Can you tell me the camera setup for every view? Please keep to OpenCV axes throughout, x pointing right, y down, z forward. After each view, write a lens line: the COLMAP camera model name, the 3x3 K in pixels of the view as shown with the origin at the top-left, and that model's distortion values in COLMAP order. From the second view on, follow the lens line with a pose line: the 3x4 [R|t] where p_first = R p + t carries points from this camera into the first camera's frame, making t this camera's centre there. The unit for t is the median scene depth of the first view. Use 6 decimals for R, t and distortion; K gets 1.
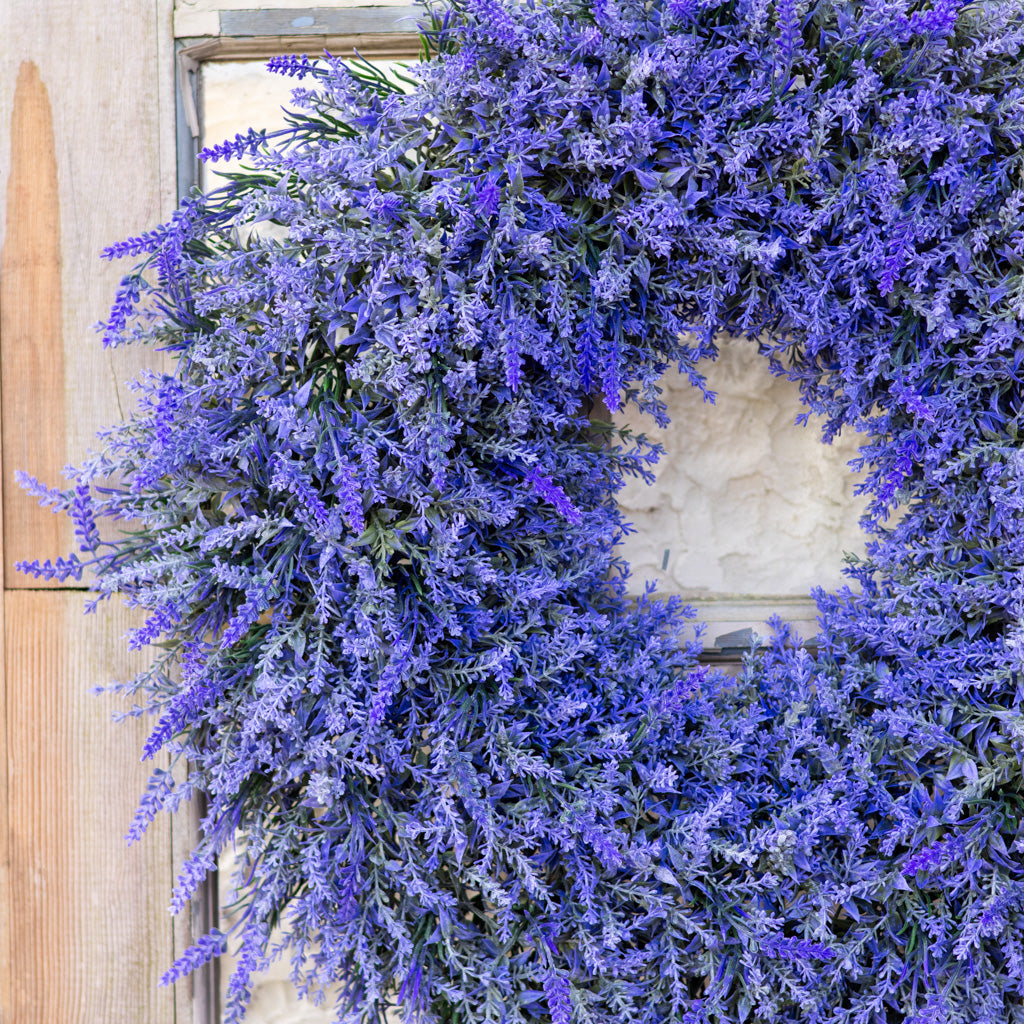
lens RADIAL K [[3685.4, 0, 509.4], [0, 3685.4, 511.0], [0, 0, 1]] dist [-0.023104, 0.000000]
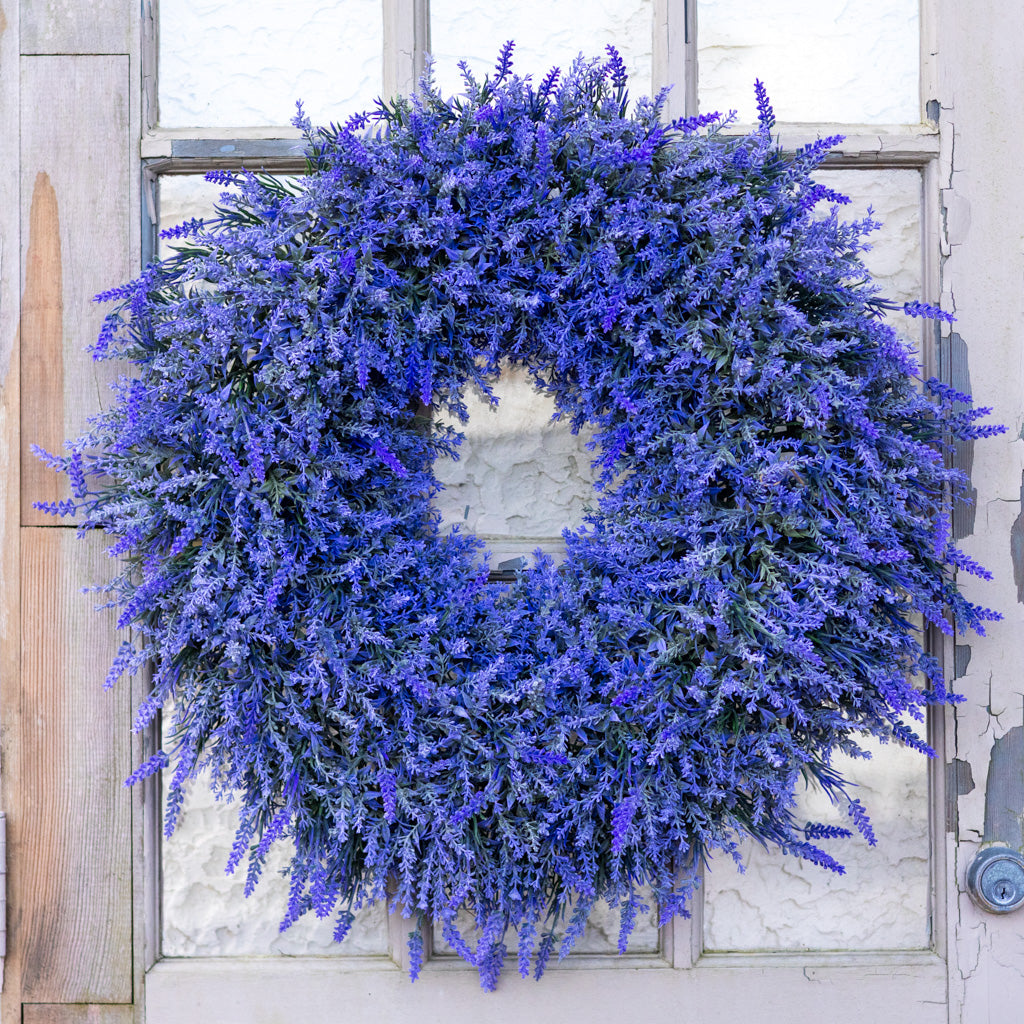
lens RADIAL K [[3685.4, 0, 557.6], [0, 3685.4, 520.1], [0, 0, 1]] dist [-0.023104, 0.000000]
pose [[0.998981, 0.012112, 0.043475, 0.015299], [-0.010679, 0.999397, -0.033040, 0.069129], [-0.043848, 0.032542, 0.998508, -0.518074]]
